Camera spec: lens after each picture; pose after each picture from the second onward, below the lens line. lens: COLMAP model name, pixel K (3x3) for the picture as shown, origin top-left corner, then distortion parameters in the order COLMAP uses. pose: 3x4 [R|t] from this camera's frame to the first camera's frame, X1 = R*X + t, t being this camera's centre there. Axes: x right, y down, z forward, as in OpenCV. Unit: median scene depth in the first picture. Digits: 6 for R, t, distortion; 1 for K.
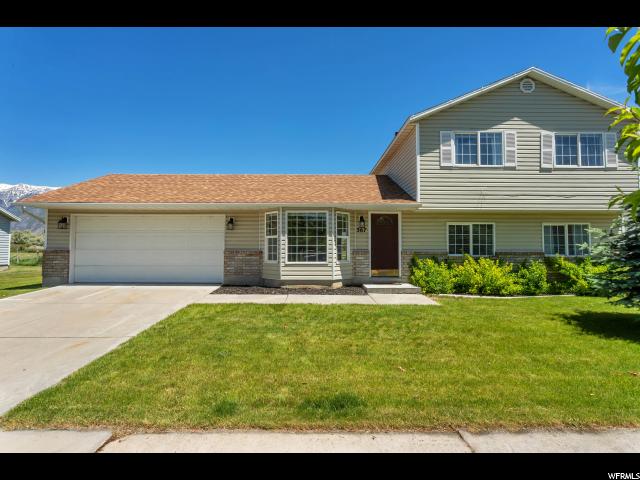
lens RADIAL K [[335.2, 0, 318.8], [0, 335.2, 237.7], [0, 0, 1]] dist [-0.002370, 0.000937]
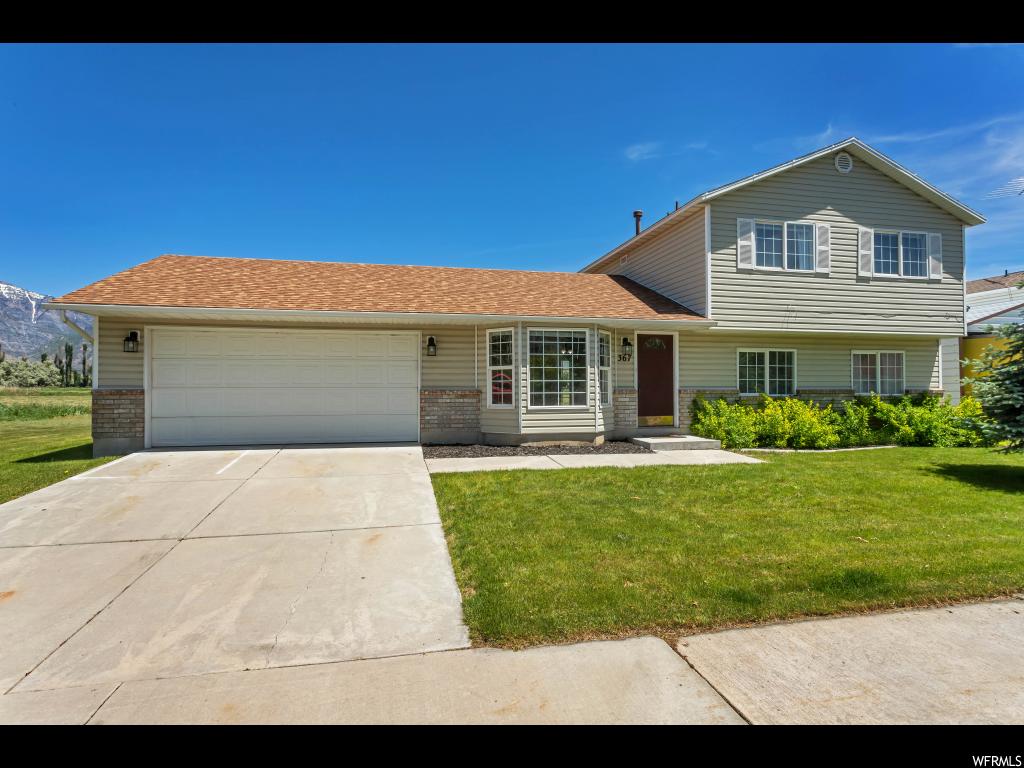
lens RADIAL K [[536.3, 0, 521.2], [0, 536.3, 386.6], [0, 0, 1]] dist [-0.002370, 0.000937]
pose [[0.978695, -0.003360, 0.205294, -0.311943], [-0.003473, 0.999452, 0.032912, -0.000239], [-0.205292, -0.032924, 0.978147, -0.017343]]
